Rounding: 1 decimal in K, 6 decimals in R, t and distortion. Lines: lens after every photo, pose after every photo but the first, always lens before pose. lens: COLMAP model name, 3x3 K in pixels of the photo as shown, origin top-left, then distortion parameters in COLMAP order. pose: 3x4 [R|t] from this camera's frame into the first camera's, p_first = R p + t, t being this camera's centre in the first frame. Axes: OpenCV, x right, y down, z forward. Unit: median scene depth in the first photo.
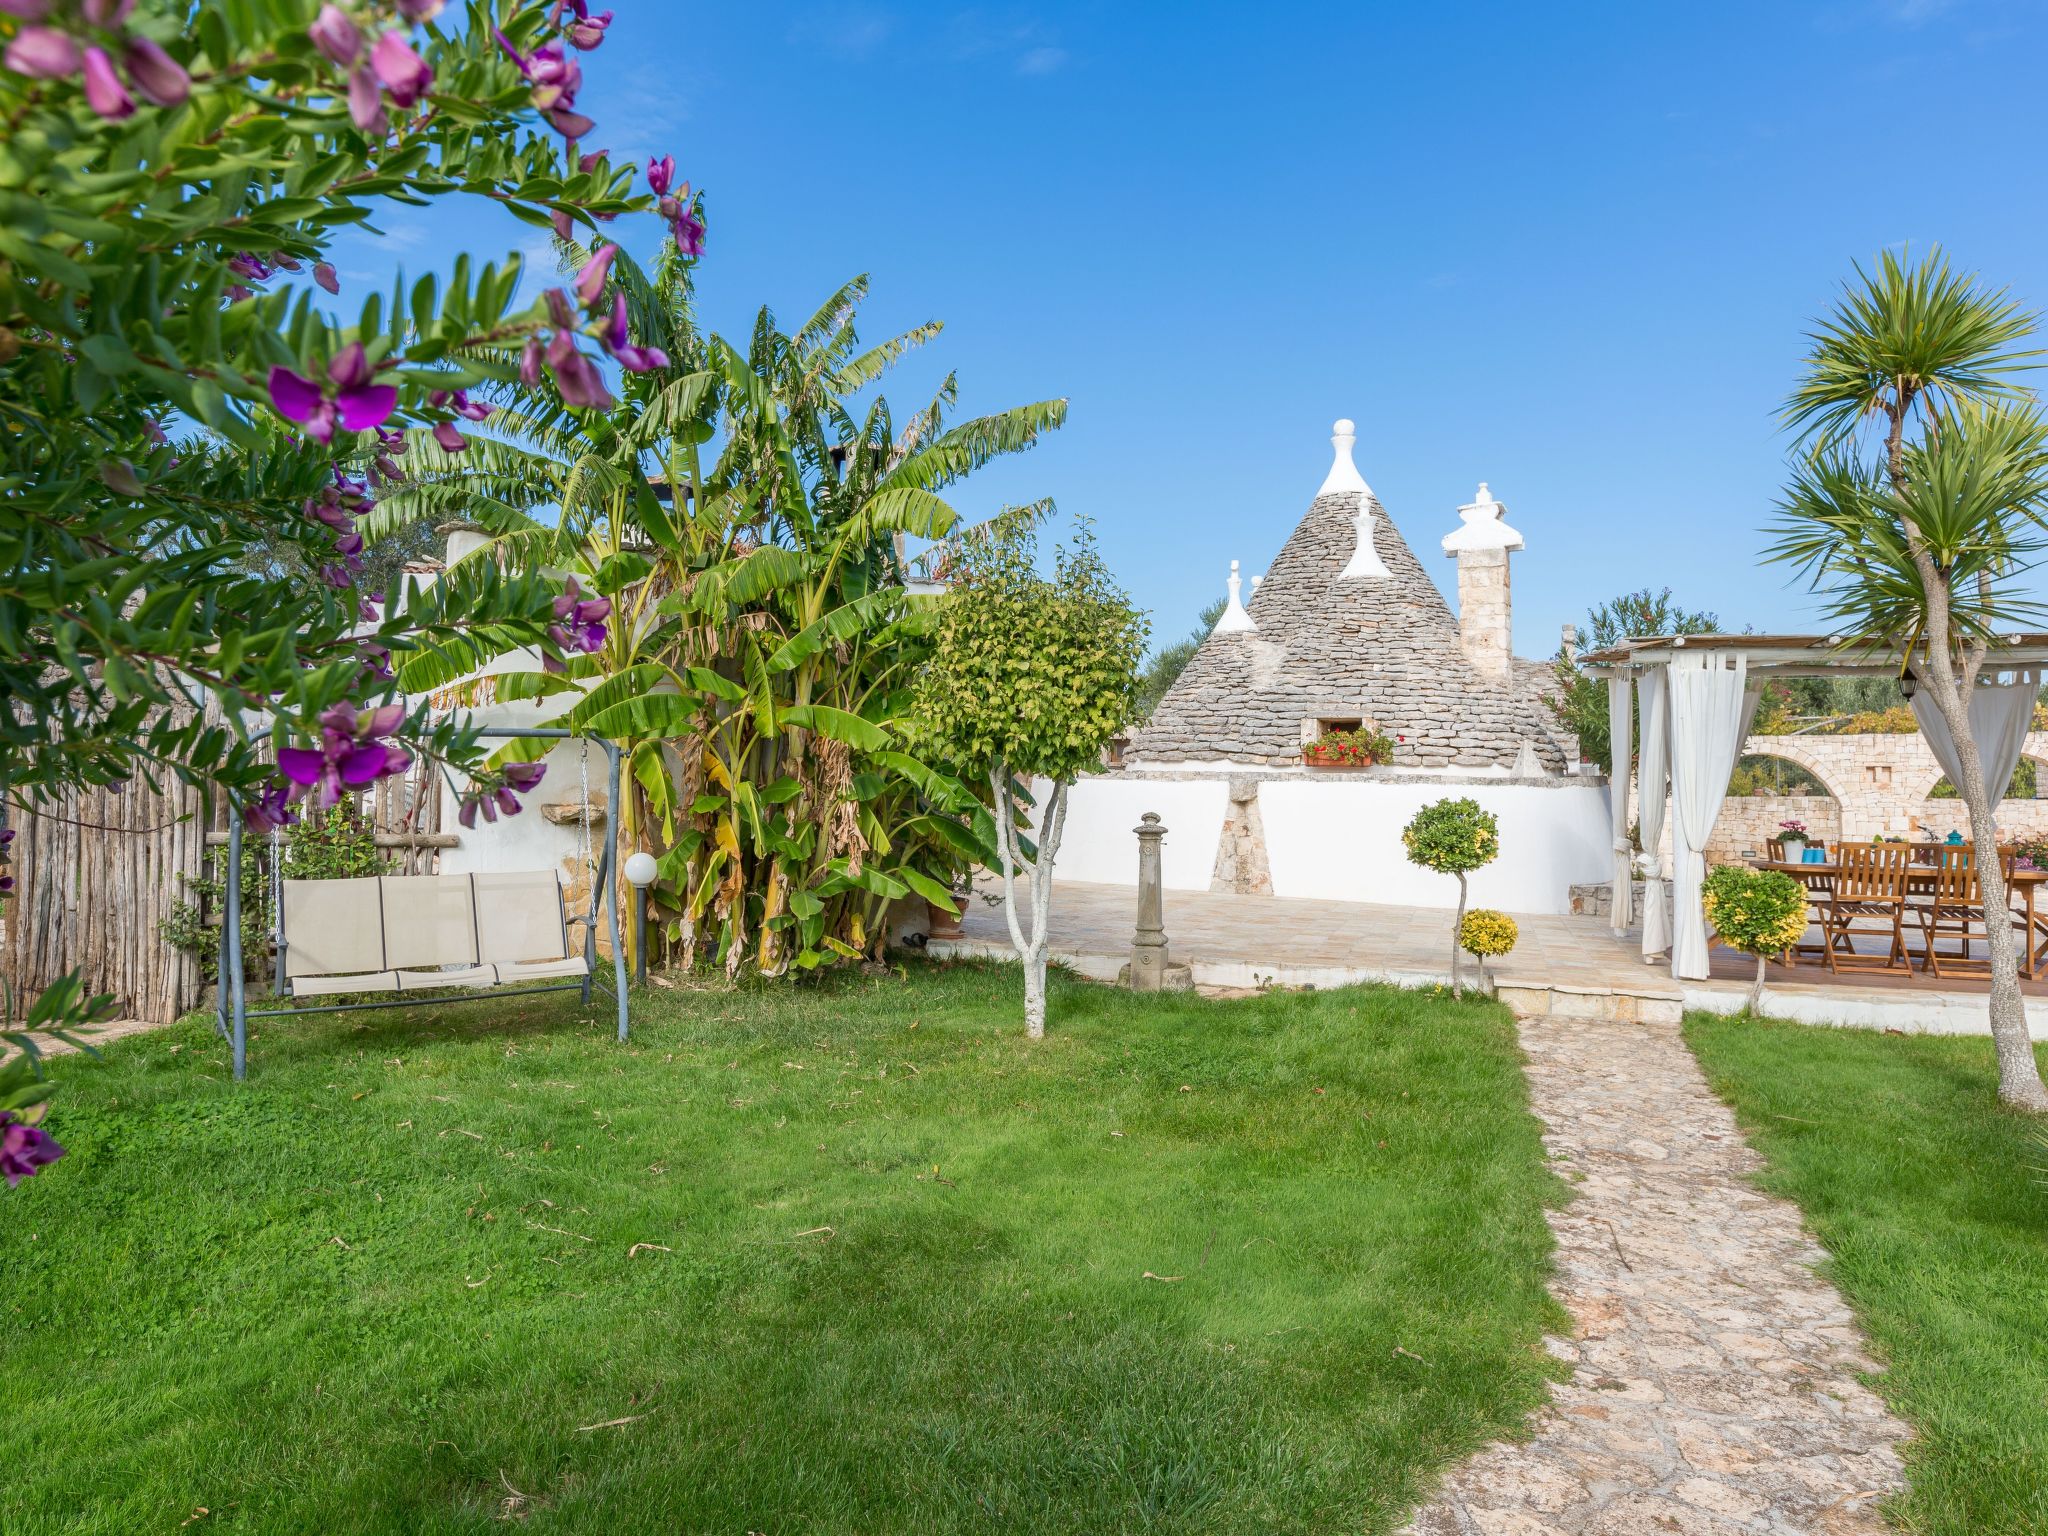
lens RADIAL K [[1431.1, 0, 993.9], [0, 1431.1, 746.9], [0, 0, 1]] dist [0.011912, 0.000407]
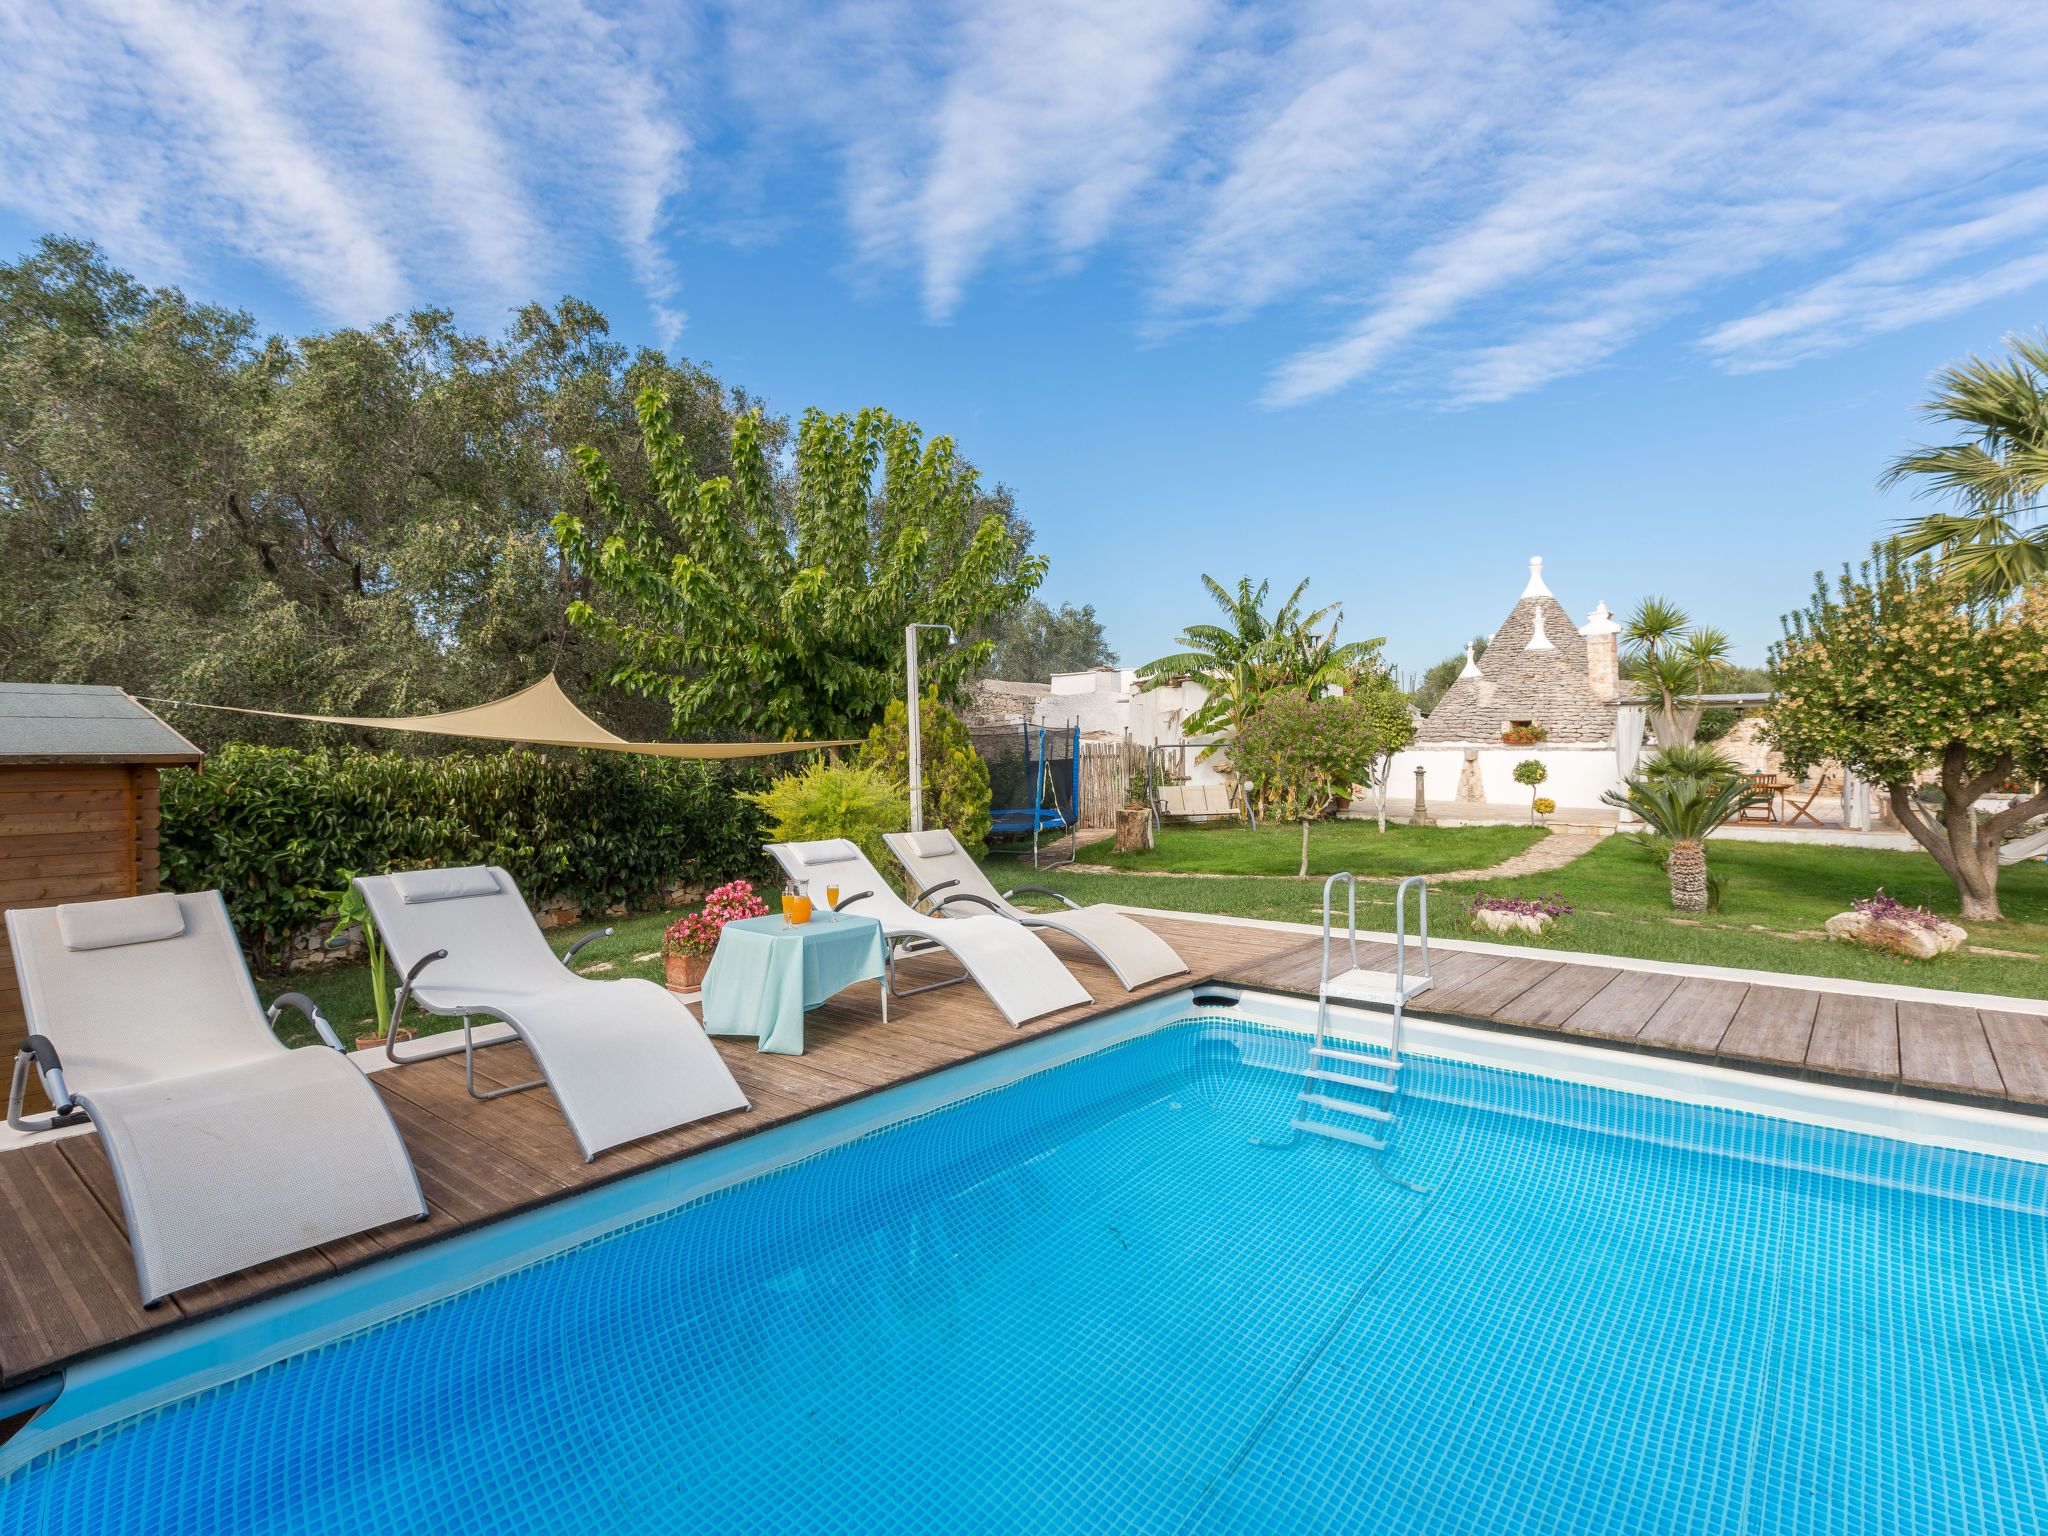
lens RADIAL K [[1004.1, 0, 1024.5], [0, 1004.1, 757.5], [0, 0, 1]] dist [-0.000925, -0.000281]
pose [[0.959547, -0.015758, -0.281107, -0.089294], [0.025495, 0.999194, 0.031013, -0.056108], [0.280392, -0.036925, 0.959175, -1.195622]]
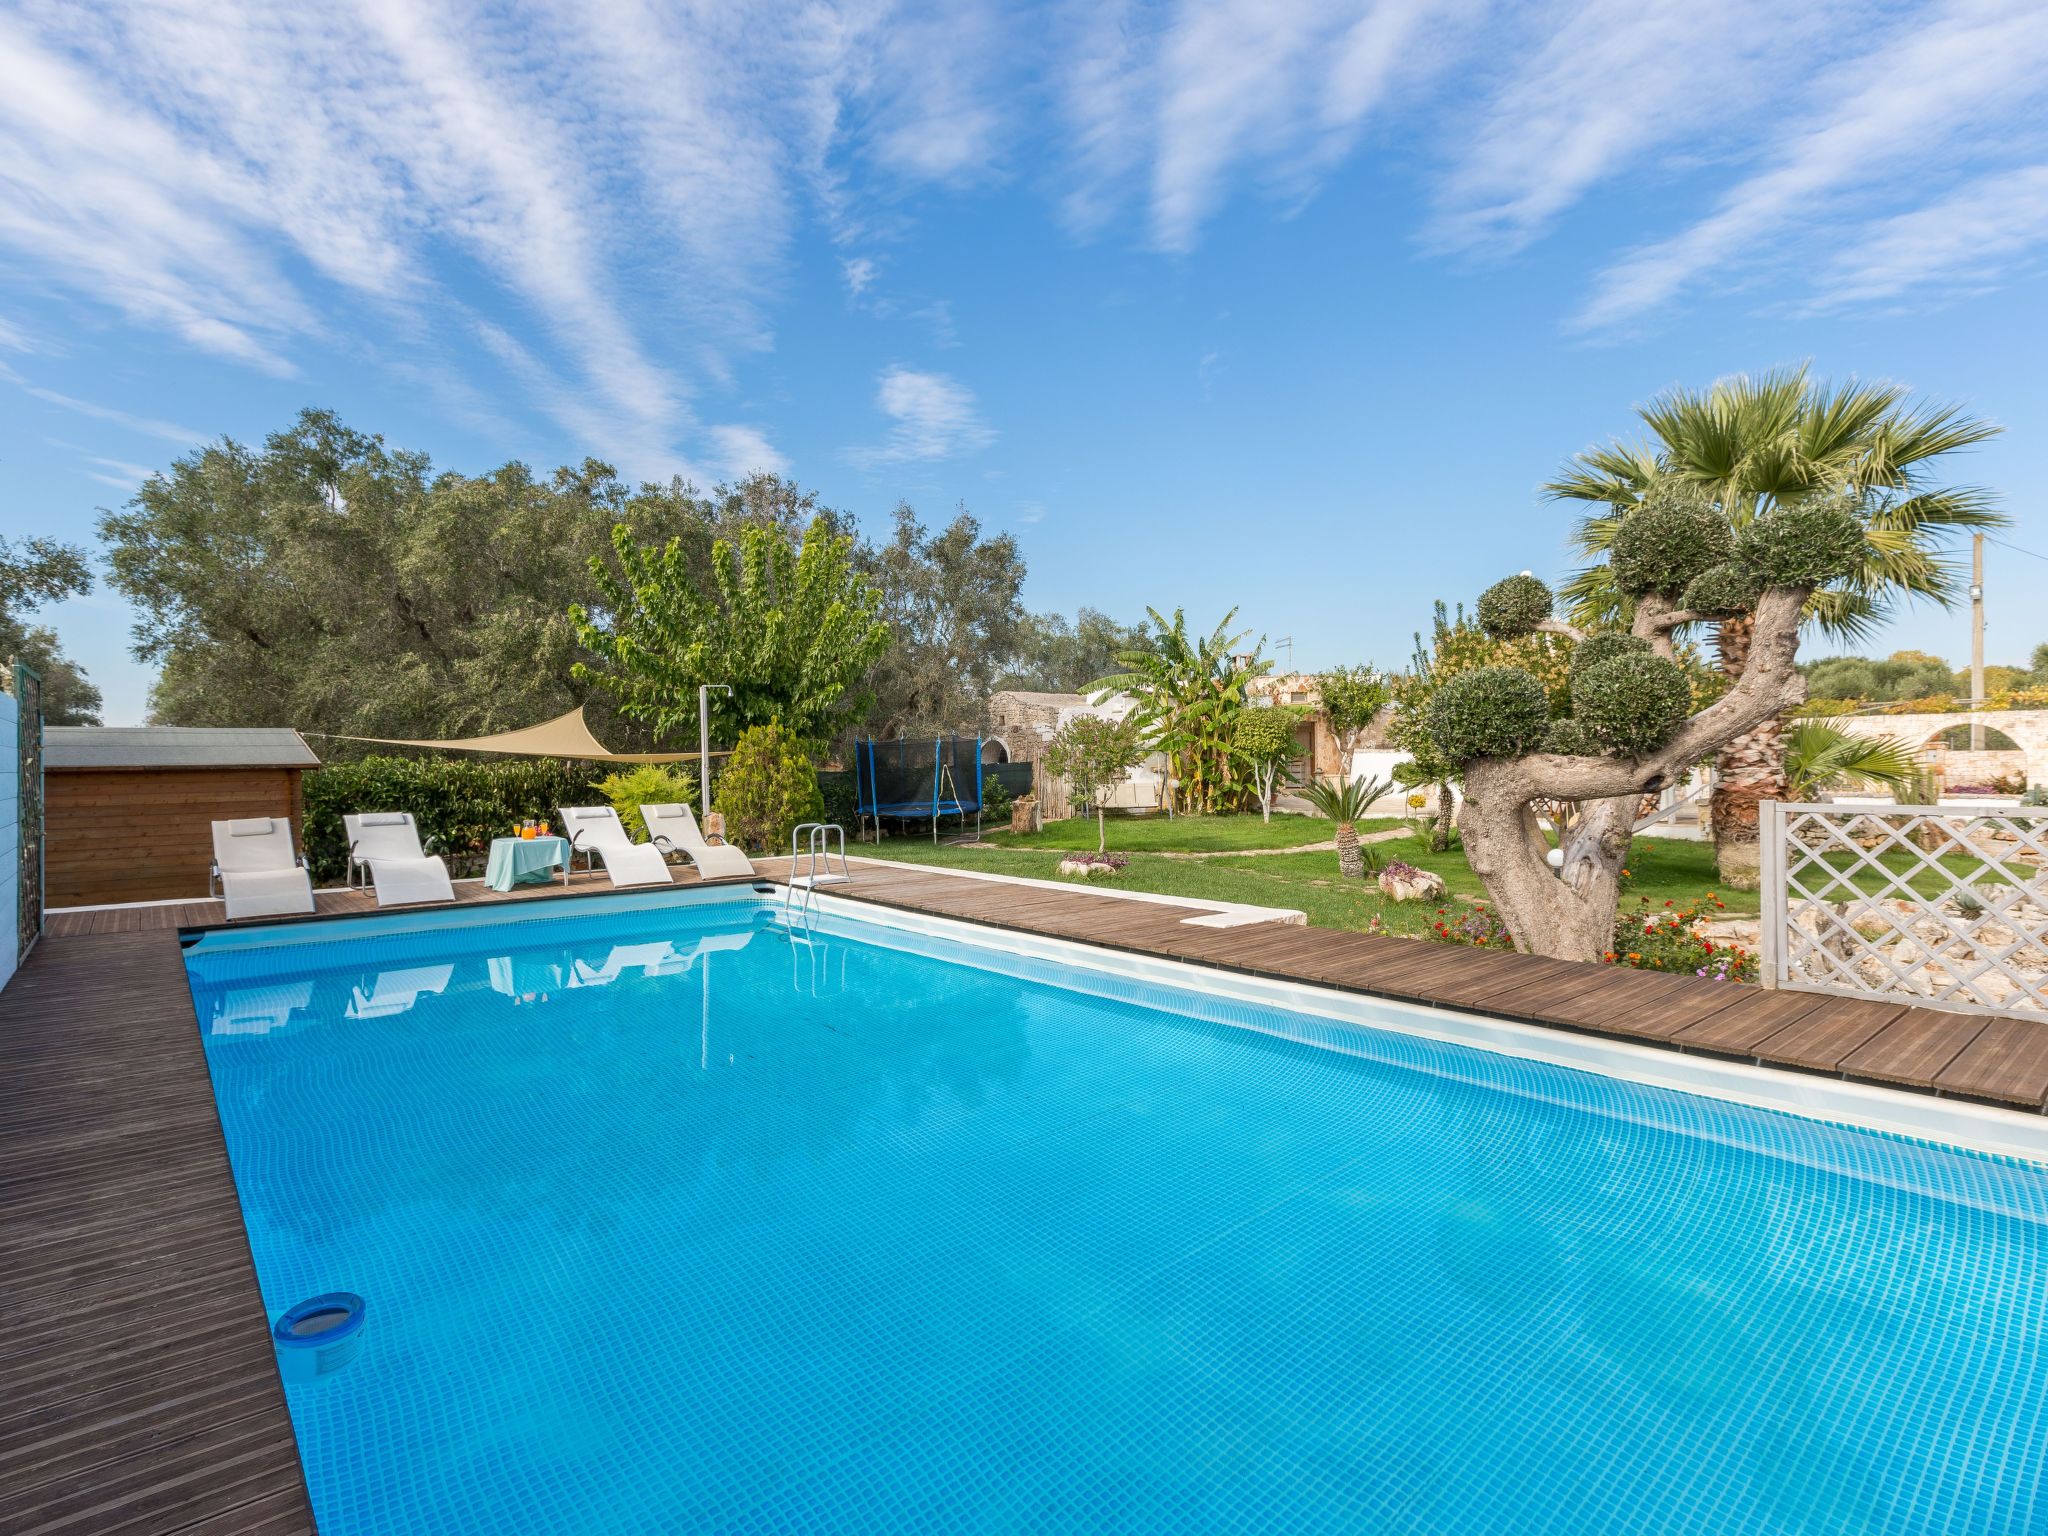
lens RADIAL K [[1027.9, 0, 1054.2], [0, 1027.9, 756.9], [0, 0, 1]] dist [0.005048, -0.000319]
pose [[0.893915, -0.018861, -0.447839, 0.646517], [0.033500, 0.999131, 0.024789, -0.061391], [0.446982, -0.037162, 0.893770, -1.487304]]
